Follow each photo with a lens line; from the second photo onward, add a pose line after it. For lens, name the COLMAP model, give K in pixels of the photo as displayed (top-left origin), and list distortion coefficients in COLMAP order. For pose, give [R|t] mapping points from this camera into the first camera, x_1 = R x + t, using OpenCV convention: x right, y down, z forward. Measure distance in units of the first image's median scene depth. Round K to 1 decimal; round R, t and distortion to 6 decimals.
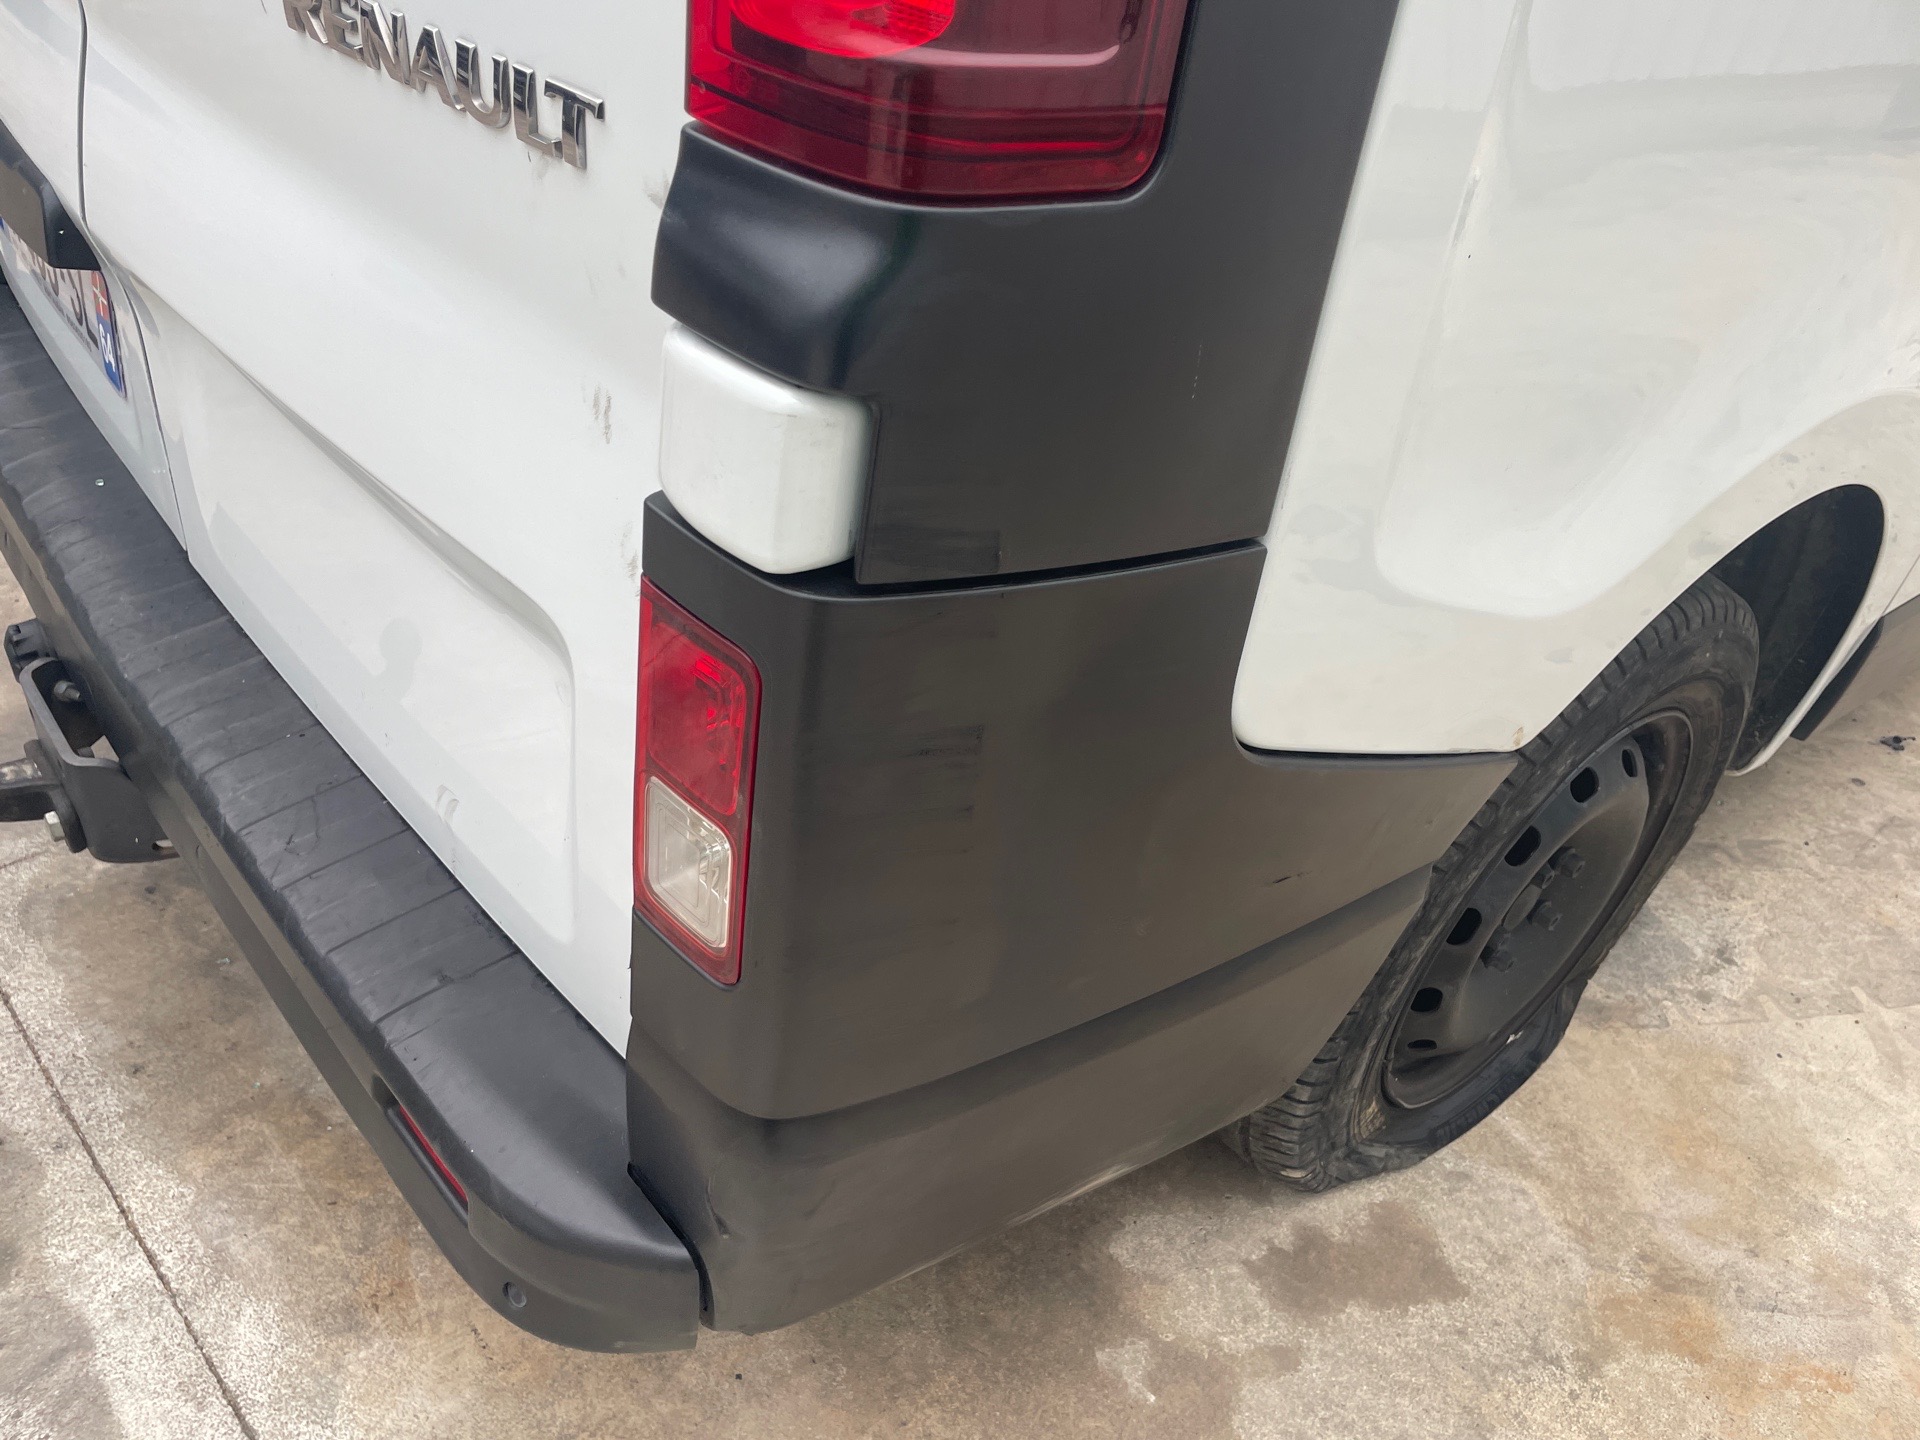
lens RADIAL K [[1449.0, 0, 937.6], [0, 1449.0, 733.1], [0, 0, 1]] dist [0.077654, -0.104937]
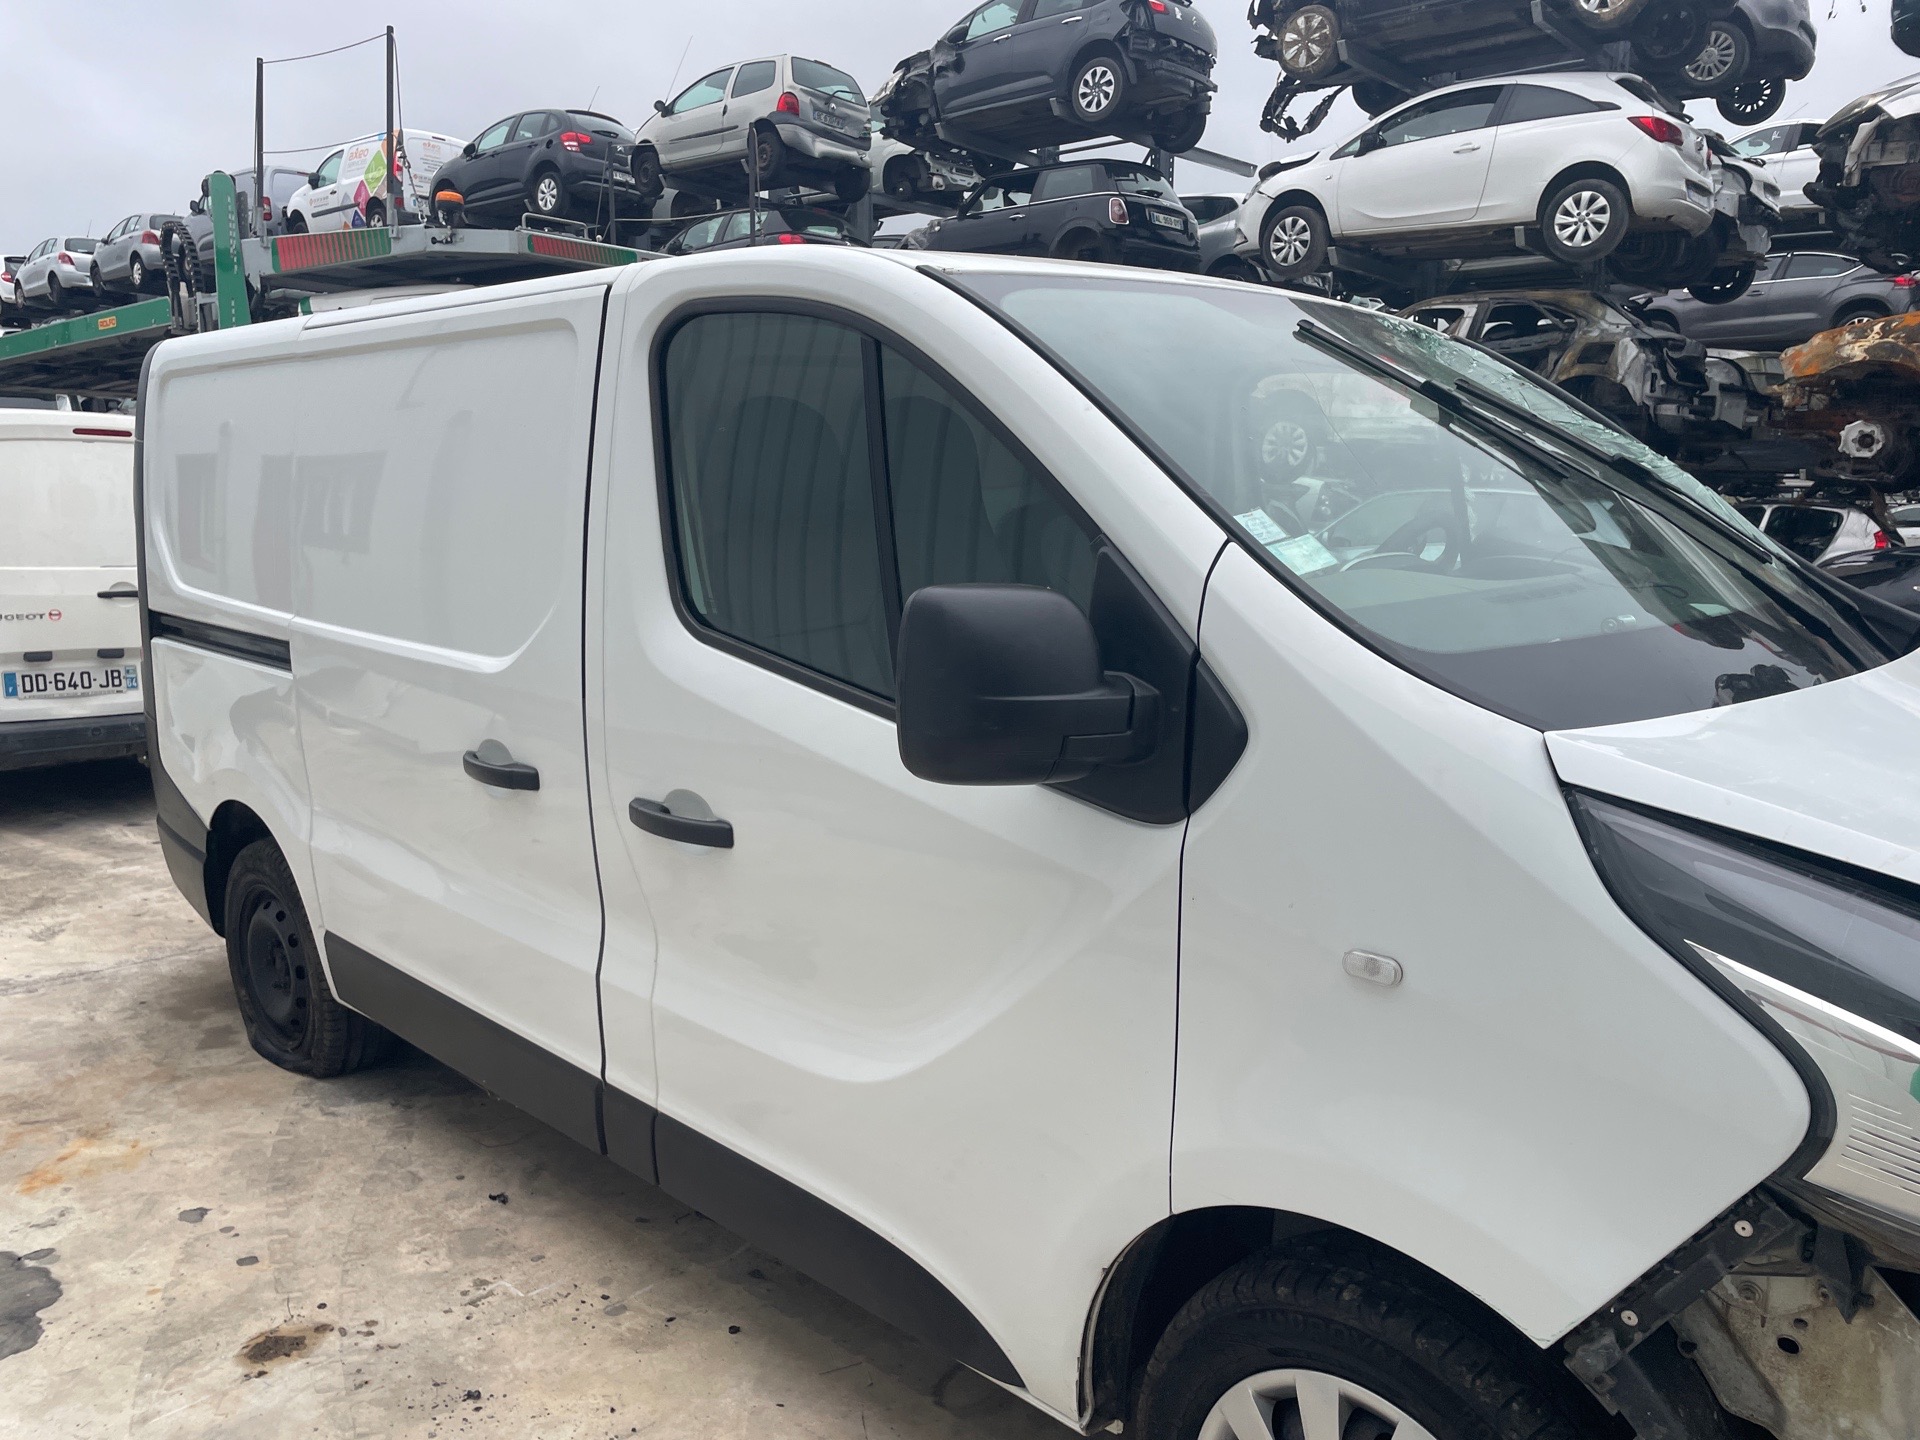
lens RADIAL K [[1436.9, 0, 954.6], [0, 1436.9, 755.7], [0, 0, 1]] dist [0.079191, -0.099529]
pose [[0.117390, 0.089115, -0.989079, 3.449541], [-0.578196, 0.815883, 0.004887, -1.025854], [0.807409, 0.571308, 0.147303, 1.470612]]
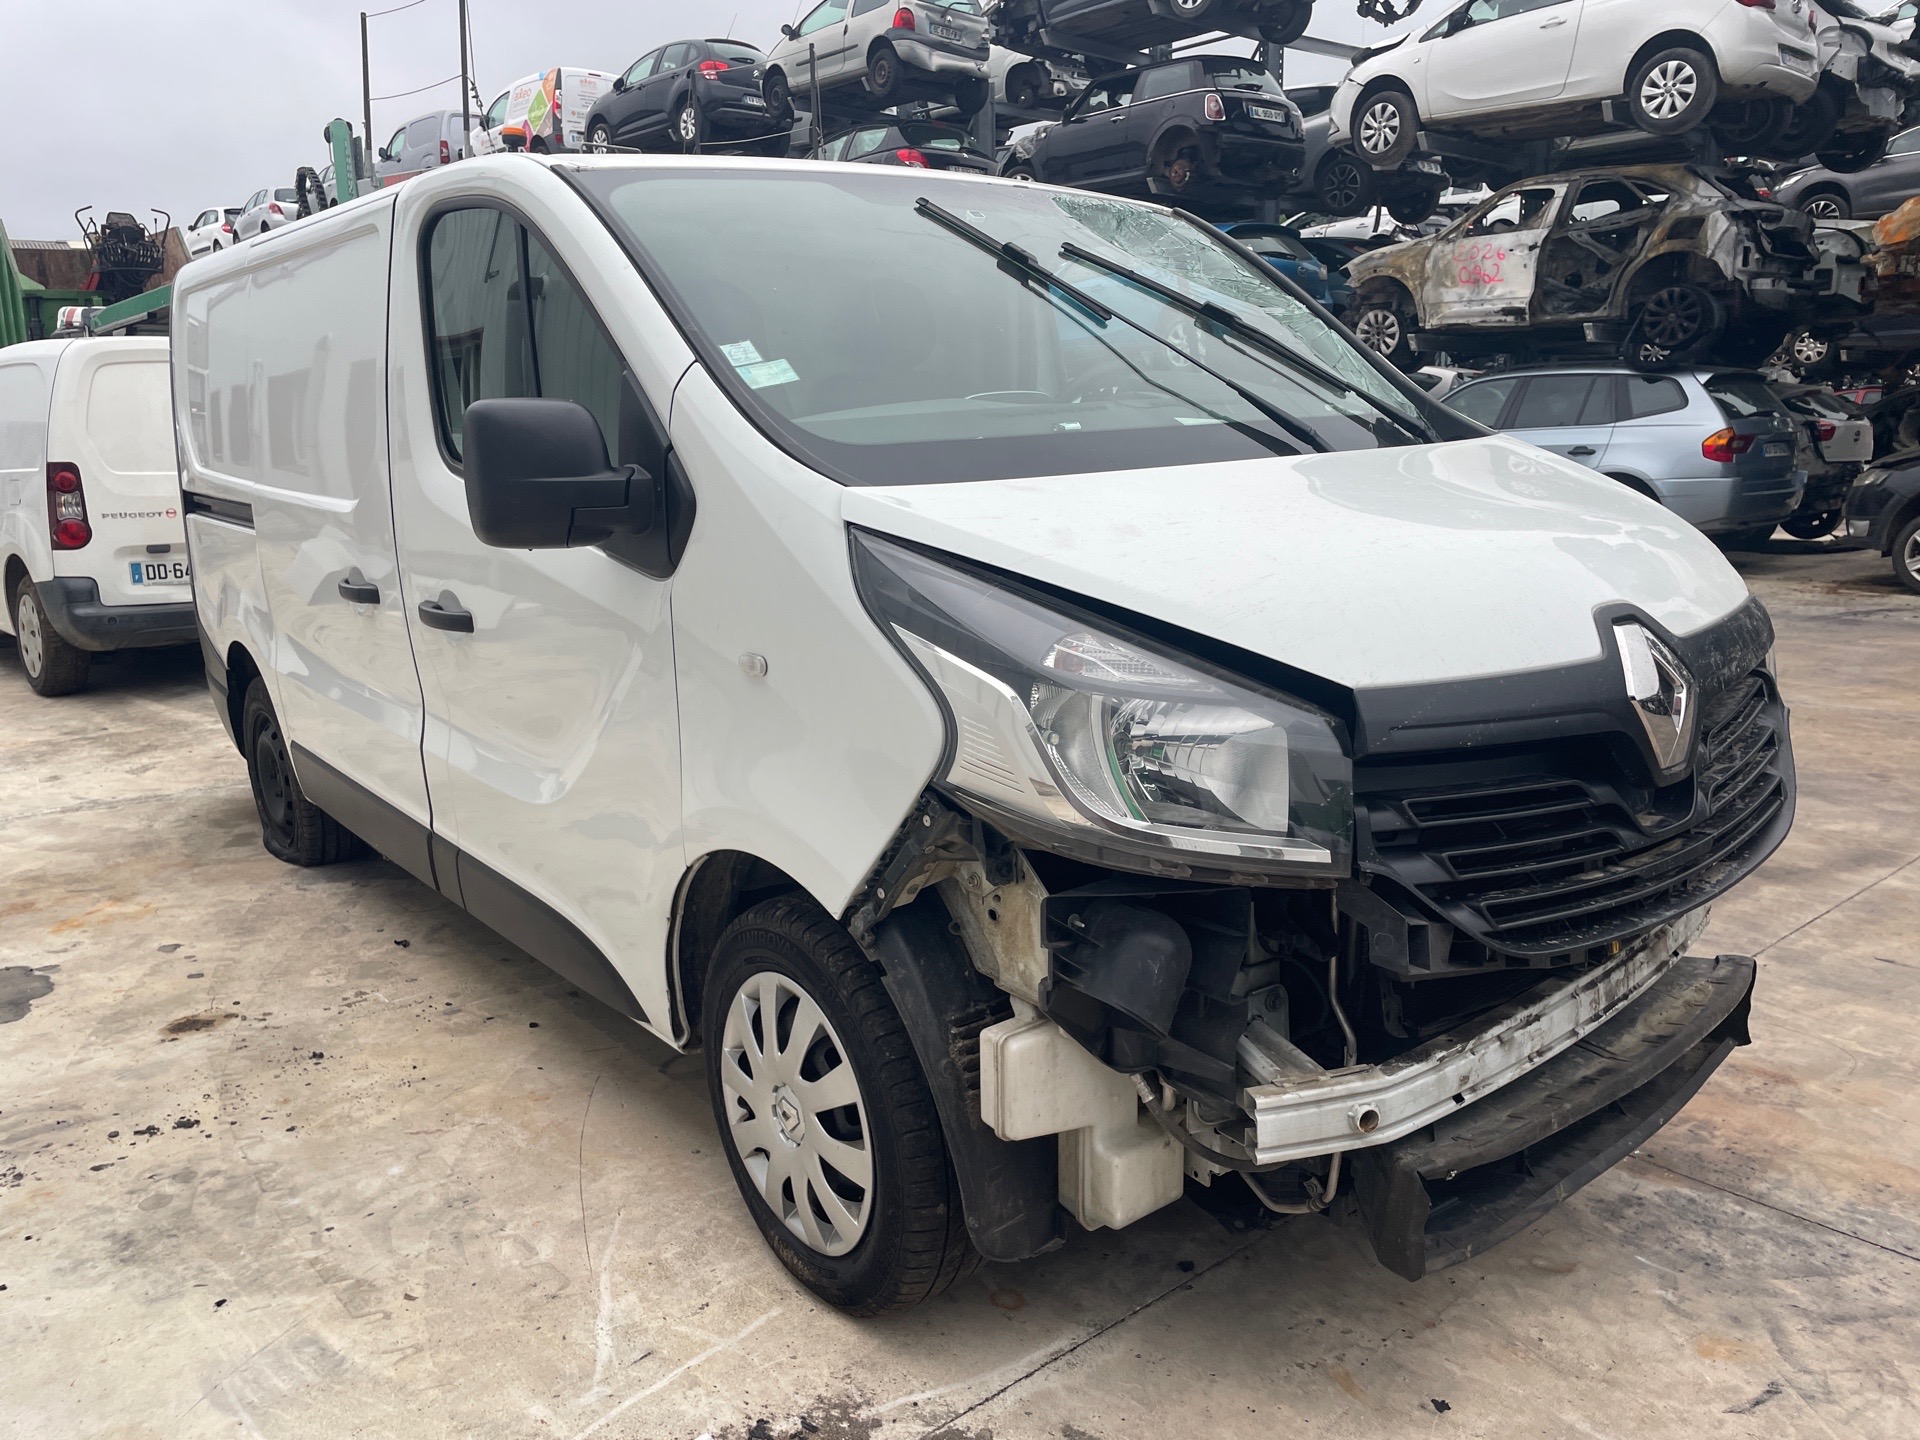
lens RADIAL K [[1439.3, 0, 968.5], [0, 1439.3, 738.1], [0, 0, 1]] dist [0.083794, -0.107926]
pose [[-0.008913, 0.130039, -0.991469, 3.967409], [-0.567008, 0.816045, 0.112128, -1.329029], [0.823664, 0.563170, 0.066459, 2.155558]]
